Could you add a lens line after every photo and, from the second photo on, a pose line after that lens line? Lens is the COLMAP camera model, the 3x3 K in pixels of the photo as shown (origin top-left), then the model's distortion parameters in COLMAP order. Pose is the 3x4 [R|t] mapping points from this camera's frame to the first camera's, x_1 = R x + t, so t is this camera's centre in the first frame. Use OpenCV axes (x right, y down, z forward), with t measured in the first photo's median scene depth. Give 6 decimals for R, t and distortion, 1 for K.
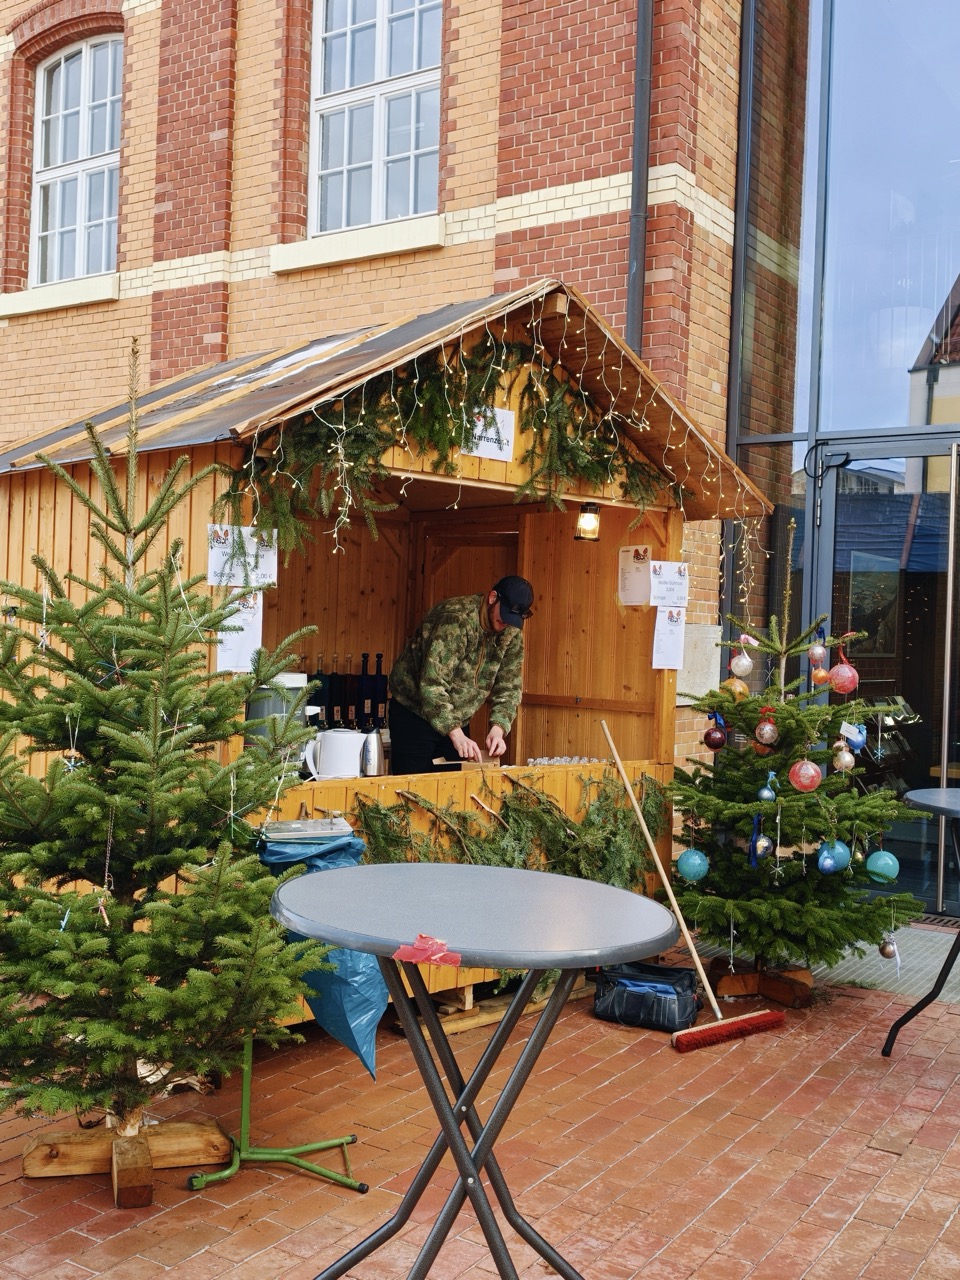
lens RADIAL K [[1307.1, 0, 479.6], [0, 1307.1, 608.3], [0, 0, 1]] dist [0.118921, -0.226495]
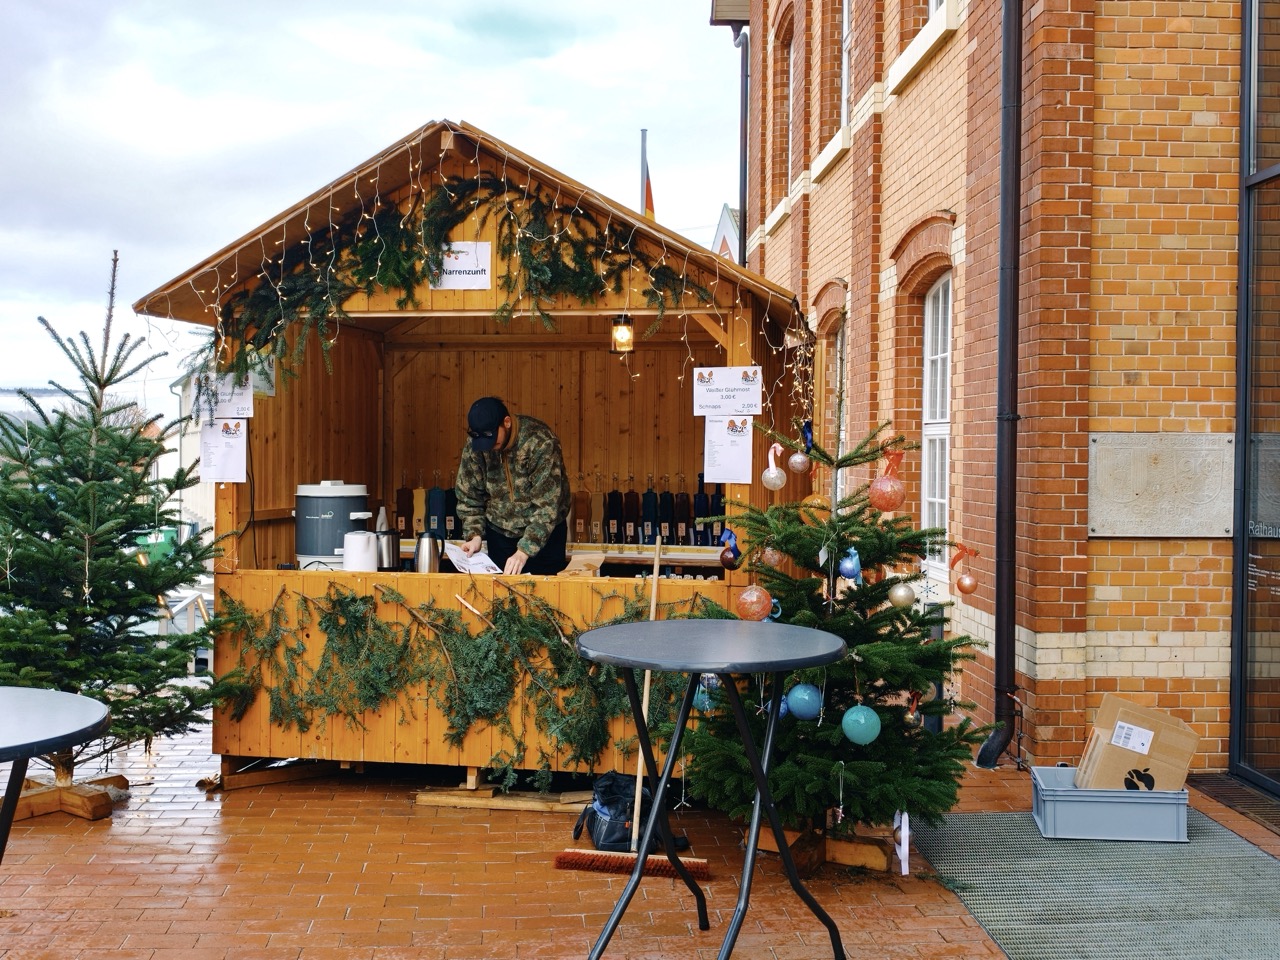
lens RADIAL K [[1307.1, 0, 638.6], [0, 1307.1, 453.2], [0, 0, 1]] dist [0.118921, -0.226495]
pose [[0.591241, -0.024285, -0.806129, 0.969968], [0.026037, 0.999600, -0.011018, 0.038446], [0.806074, -0.014475, 0.591637, 0.461953]]
